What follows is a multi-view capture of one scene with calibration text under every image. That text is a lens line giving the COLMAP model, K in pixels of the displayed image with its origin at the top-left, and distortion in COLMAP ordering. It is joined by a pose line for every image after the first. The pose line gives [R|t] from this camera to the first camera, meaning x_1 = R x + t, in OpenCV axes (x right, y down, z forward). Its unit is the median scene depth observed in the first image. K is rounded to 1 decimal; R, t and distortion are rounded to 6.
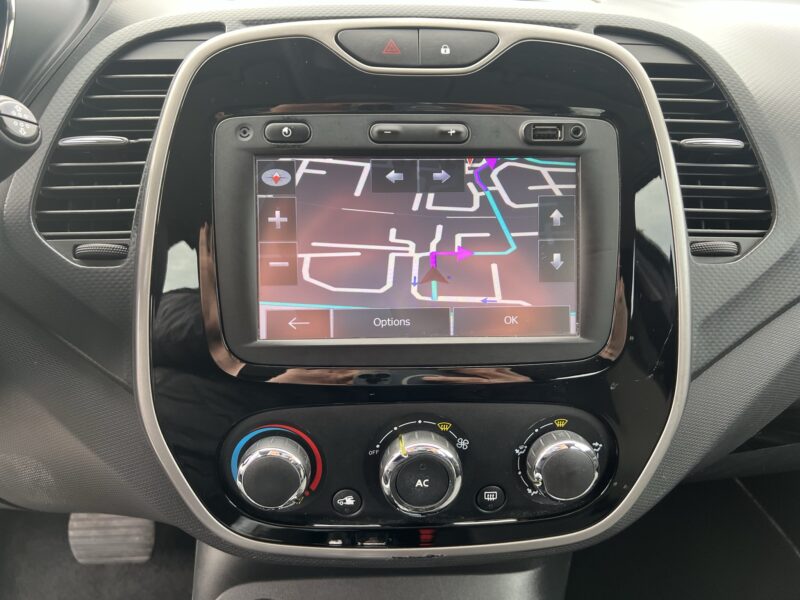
lens RADIAL K [[606.8, 0, 408.3], [0, 606.8, 301.2], [0, 0, 1]] dist [0.043110, -0.056902]
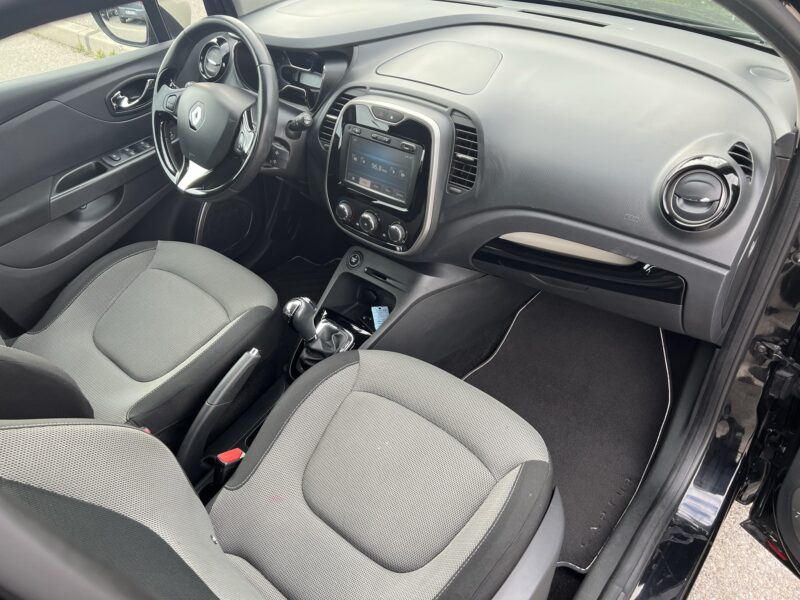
lens RADIAL K [[606.8, 0, 403.8], [0, 606.8, 291.6], [0, 0, 1]] dist [0.043110, -0.056902]
pose [[0.745154, 0.371761, -0.553660, 2.533671], [-0.187867, 0.913603, 0.360604, -0.779210], [0.639884, -0.164691, 0.750616, -1.902753]]
